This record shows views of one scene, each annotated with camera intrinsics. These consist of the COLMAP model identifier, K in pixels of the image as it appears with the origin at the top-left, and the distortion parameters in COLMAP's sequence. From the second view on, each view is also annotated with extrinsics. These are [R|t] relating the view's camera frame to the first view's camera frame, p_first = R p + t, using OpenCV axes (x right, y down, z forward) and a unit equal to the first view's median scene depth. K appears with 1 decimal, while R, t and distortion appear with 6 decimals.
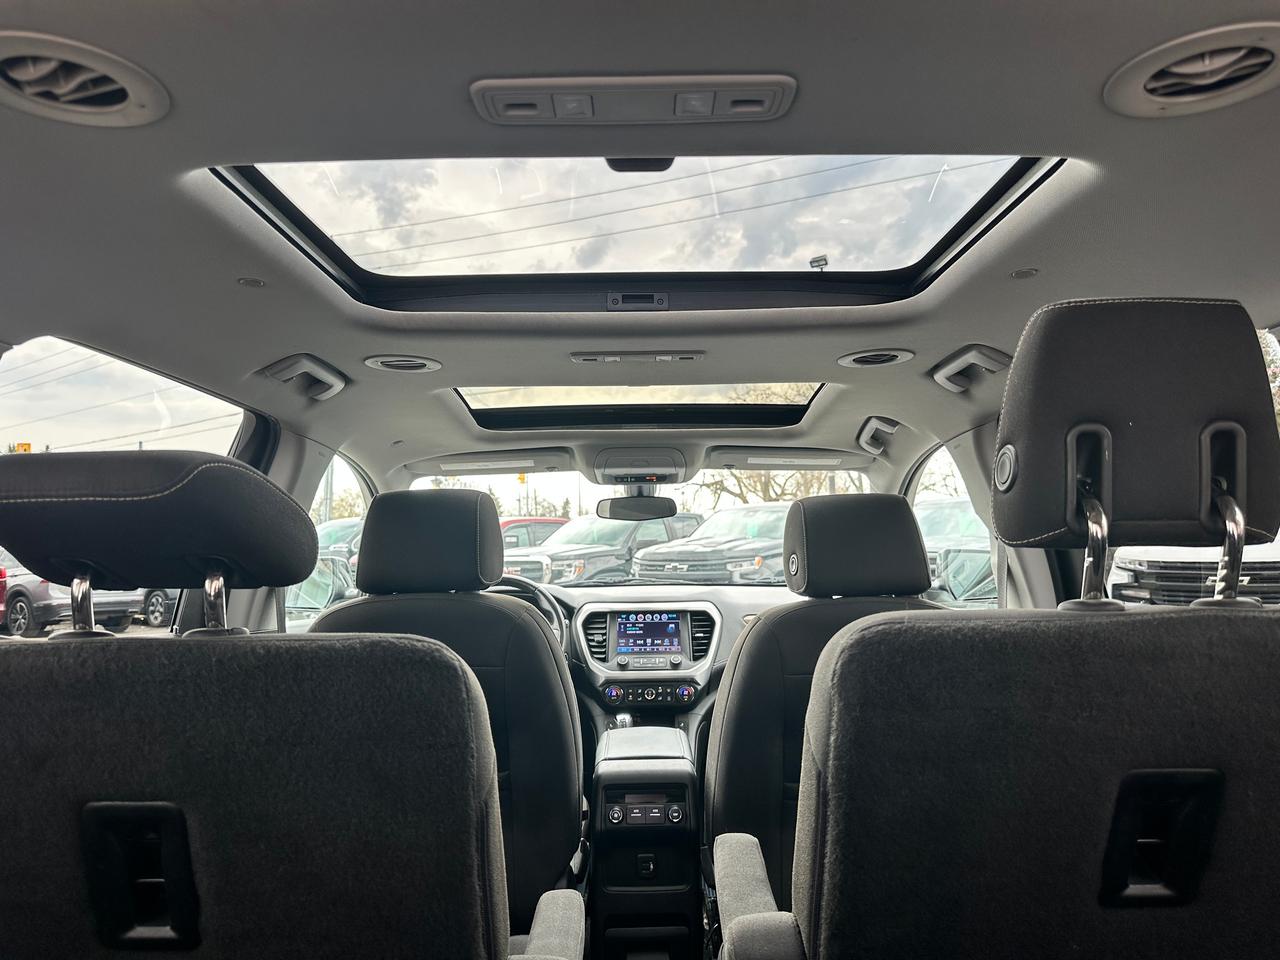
lens RADIAL K [[892.8, 0, 632.4], [0, 892.8, 460.2], [0, 0, 1]] dist [0.037096, -0.047879]
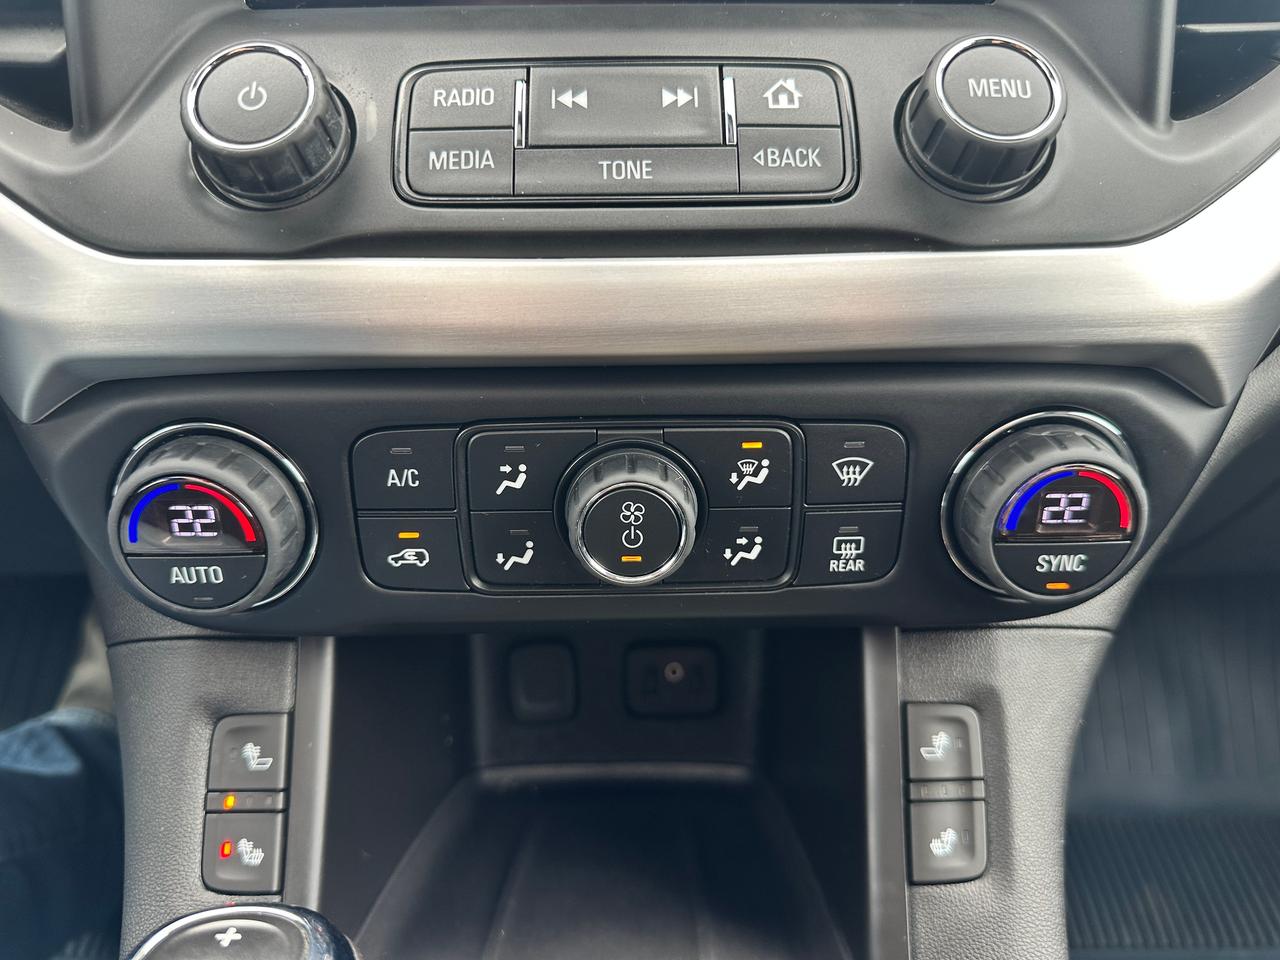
lens RADIAL K [[892.8, 0, 642.0], [0, 892.8, 435.4], [0, 0, 1]] dist [0.037096, -0.047879]
pose [[0.999730, -0.007316, 0.022075, 0.018083], [-0.005435, 0.849440, 0.527657, 0.203084], [-0.022612, -0.527634, 0.849171, 0.900937]]
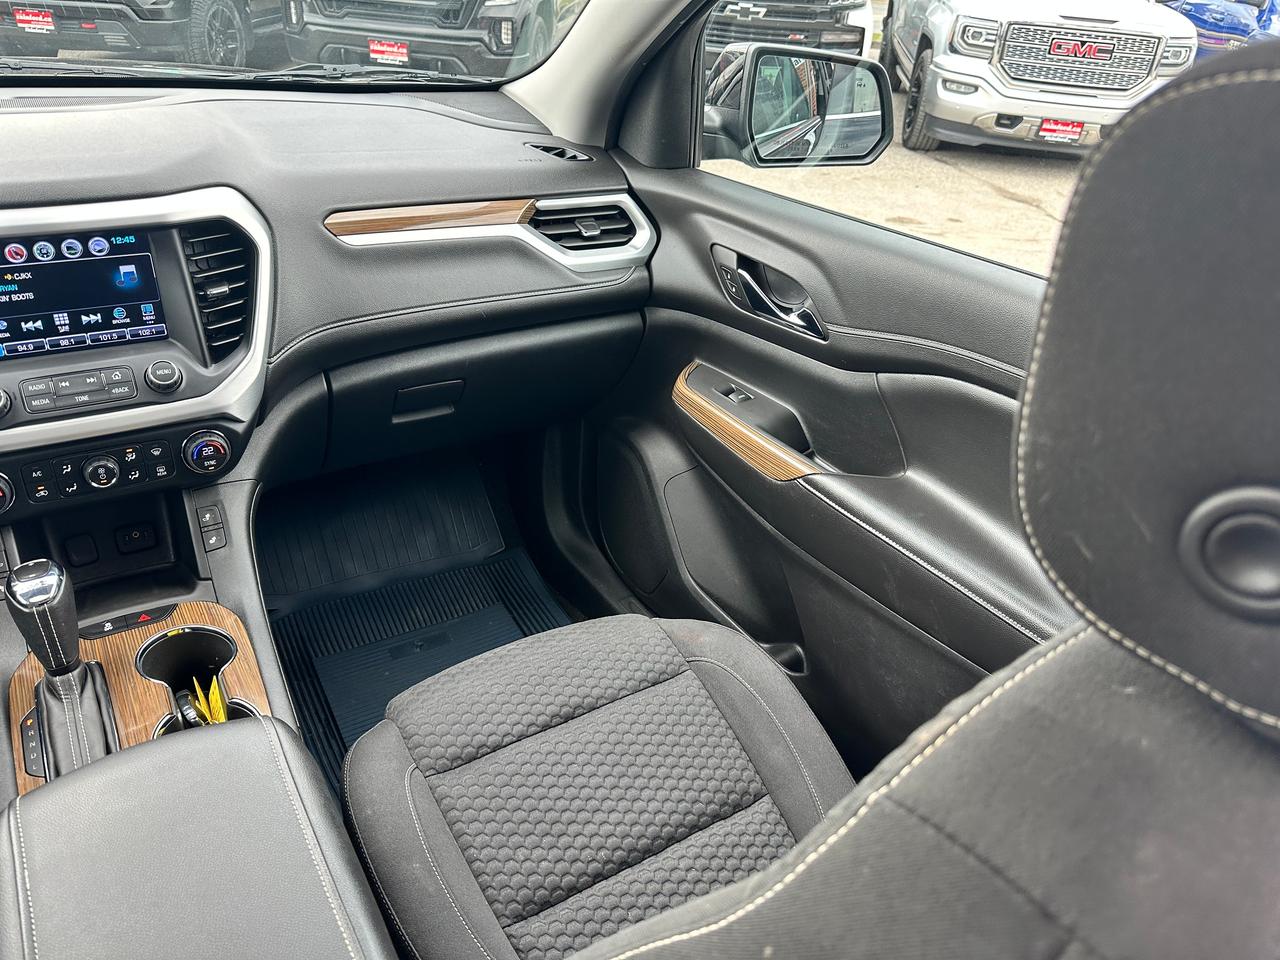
lens RADIAL K [[892.8, 0, 625.6], [0, 892.8, 477.2], [0, 0, 1]] dist [0.037096, -0.047879]
pose [[0.836120, -0.214099, 0.505040, 0.012248], [-0.139131, 0.807810, 0.572788, 0.024258], [-0.530610, -0.549186, 0.645638, 0.629666]]
